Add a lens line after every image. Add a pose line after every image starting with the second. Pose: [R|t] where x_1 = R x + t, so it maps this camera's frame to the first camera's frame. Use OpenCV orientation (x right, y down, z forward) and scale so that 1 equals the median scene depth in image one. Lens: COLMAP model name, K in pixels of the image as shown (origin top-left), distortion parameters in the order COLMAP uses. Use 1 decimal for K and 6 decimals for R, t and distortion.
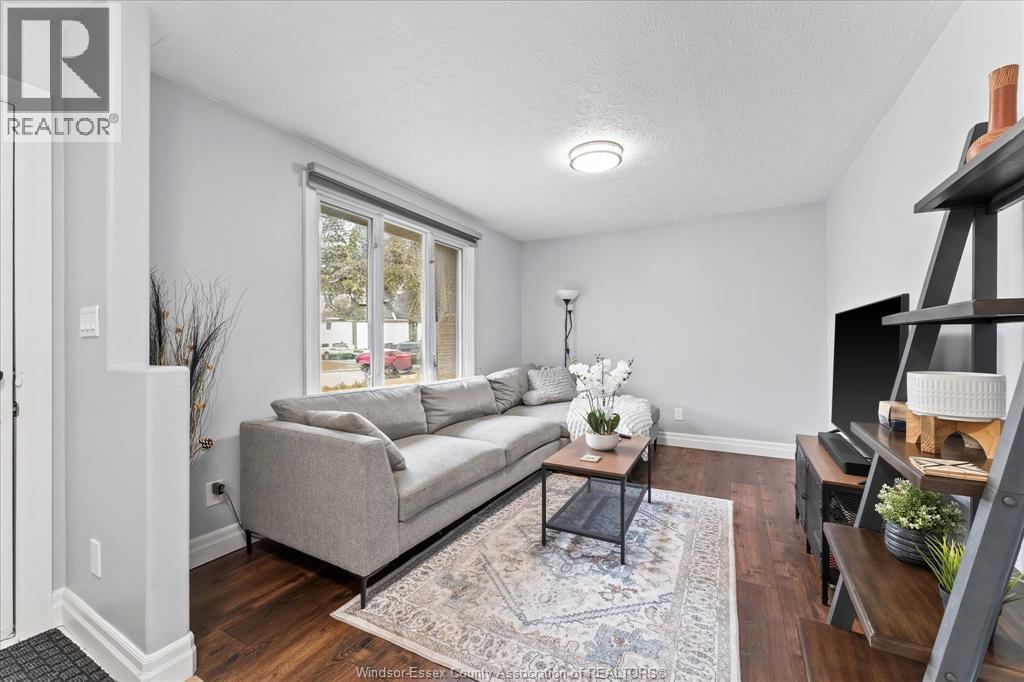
lens RADIAL K [[407.8, 0, 512.0], [0, 407.8, 341.0], [0, 0, 1]] dist [0.000962, -0.000107]
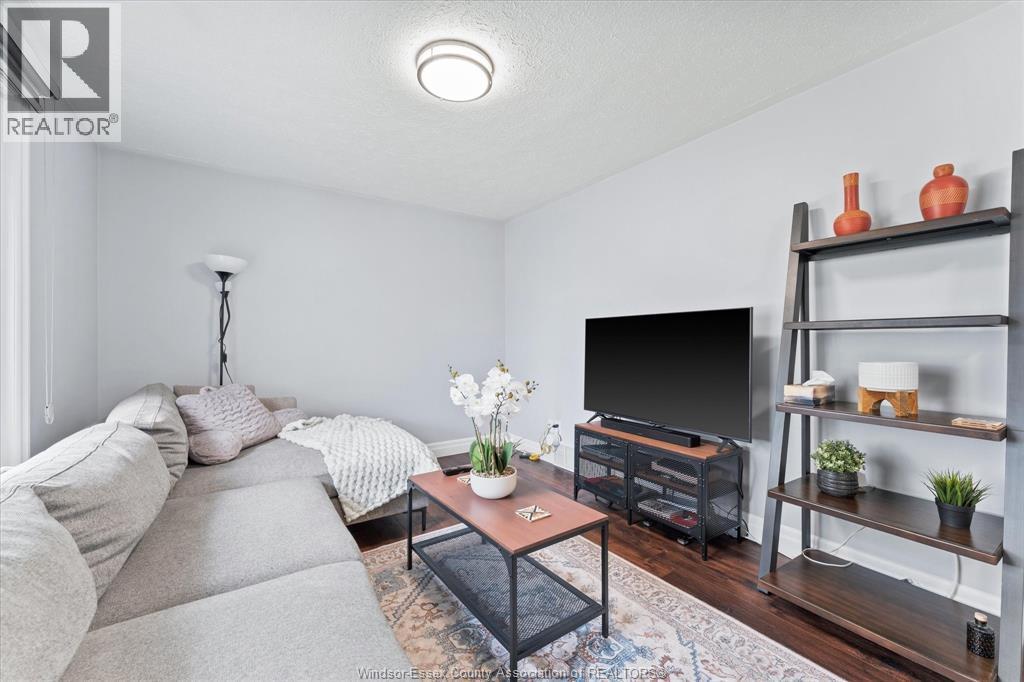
lens RADIAL K [[407.8, 0, 512.0], [0, 407.8, 341.0], [0, 0, 1]] dist [0.000962, -0.000107]
pose [[0.462956, 0.003681, 0.886373, -0.355911], [0.000251, 0.999991, -0.004284, 0.003730], [-0.886381, 0.002205, 0.462951, 0.598812]]
